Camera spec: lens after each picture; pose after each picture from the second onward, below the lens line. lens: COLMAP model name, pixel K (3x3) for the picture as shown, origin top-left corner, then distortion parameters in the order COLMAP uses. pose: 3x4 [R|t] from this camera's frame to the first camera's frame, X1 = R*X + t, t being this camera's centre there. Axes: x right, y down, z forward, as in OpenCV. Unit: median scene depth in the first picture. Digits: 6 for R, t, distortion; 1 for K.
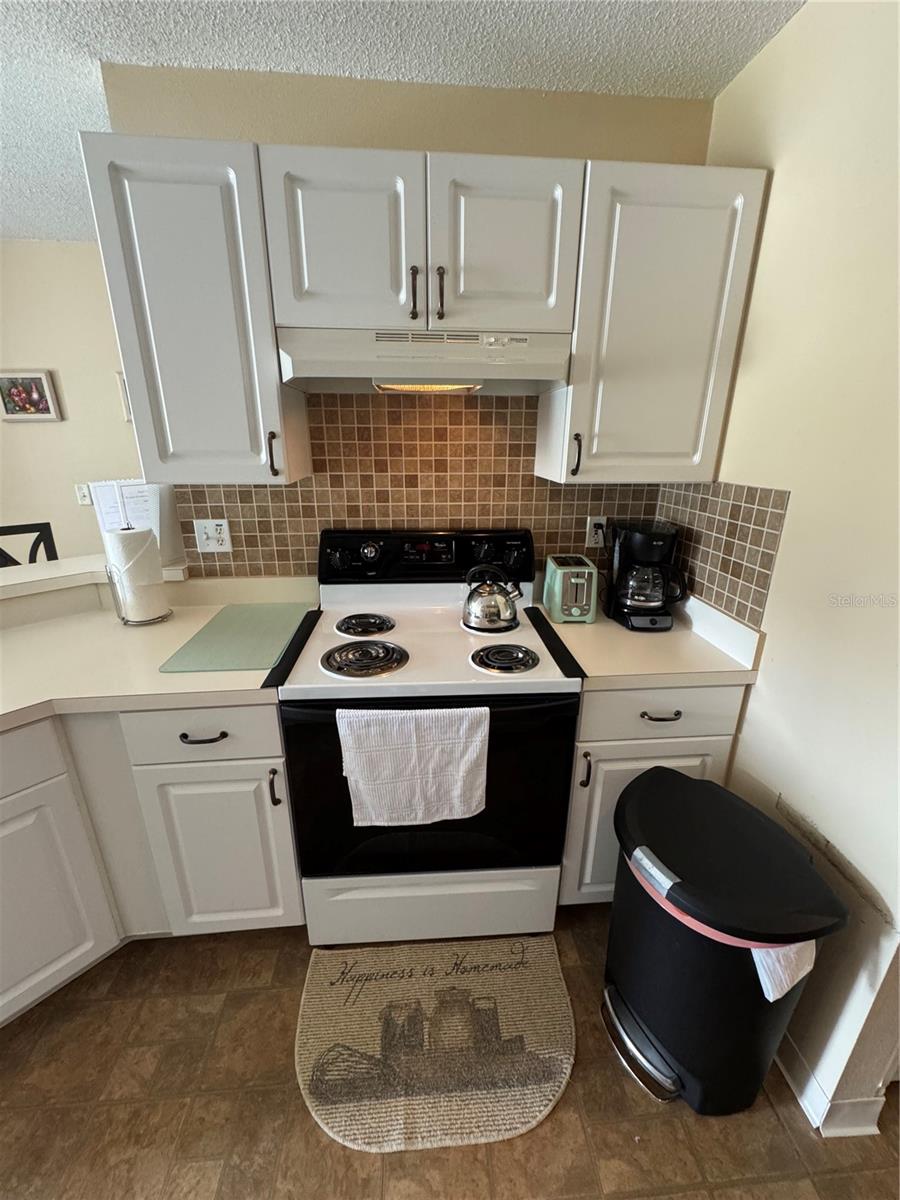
lens RADIAL K [[480.2, 0, 453.8], [0, 480.2, 600.2], [0, 0, 1]] dist [-0.003404, 0.000221]
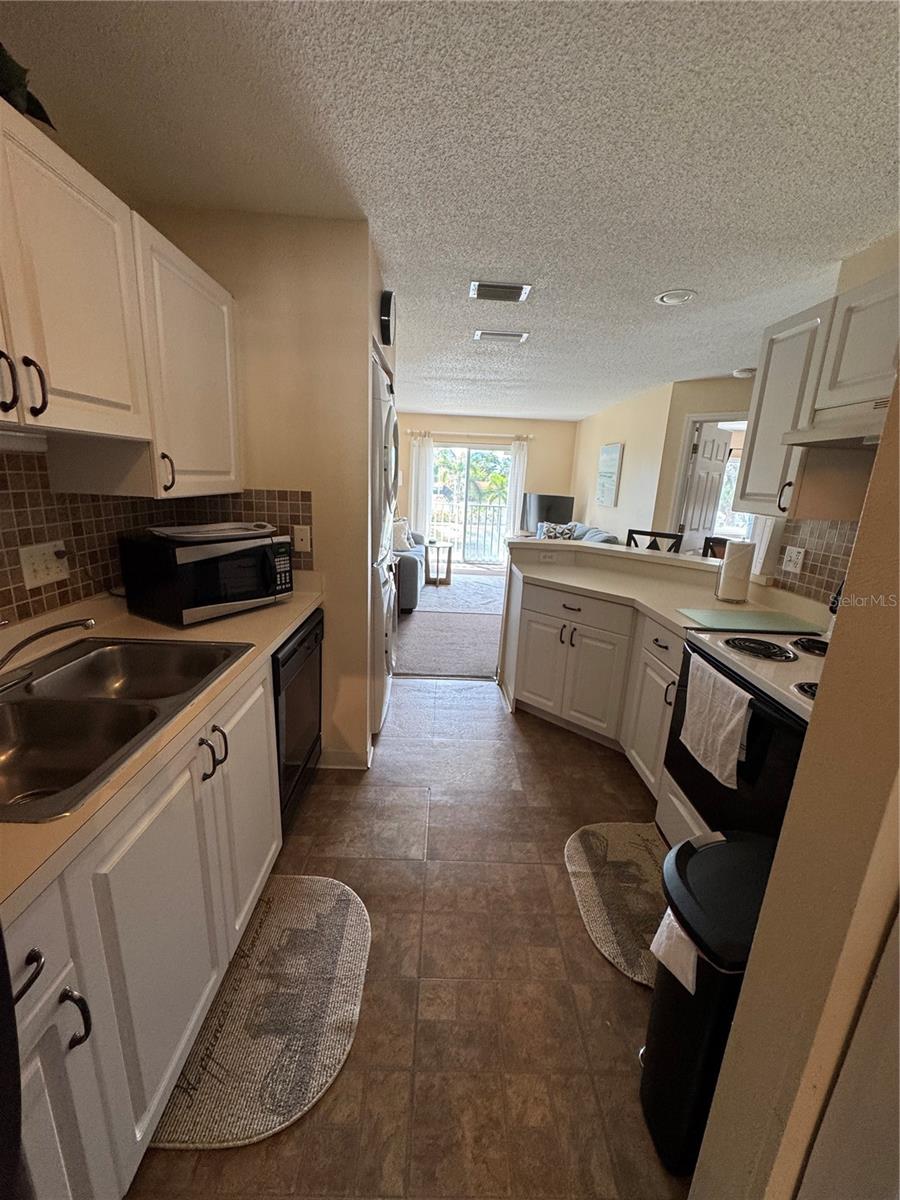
lens RADIAL K [[480.2, 0, 450.6], [0, 480.2, 600.3], [0, 0, 1]] dist [-0.003404, 0.000221]
pose [[-0.068318, 0.238194, -0.968812, 1.205166], [-0.365730, 0.897498, 0.246451, -0.015924], [0.928210, 0.371161, 0.025799, 0.159732]]
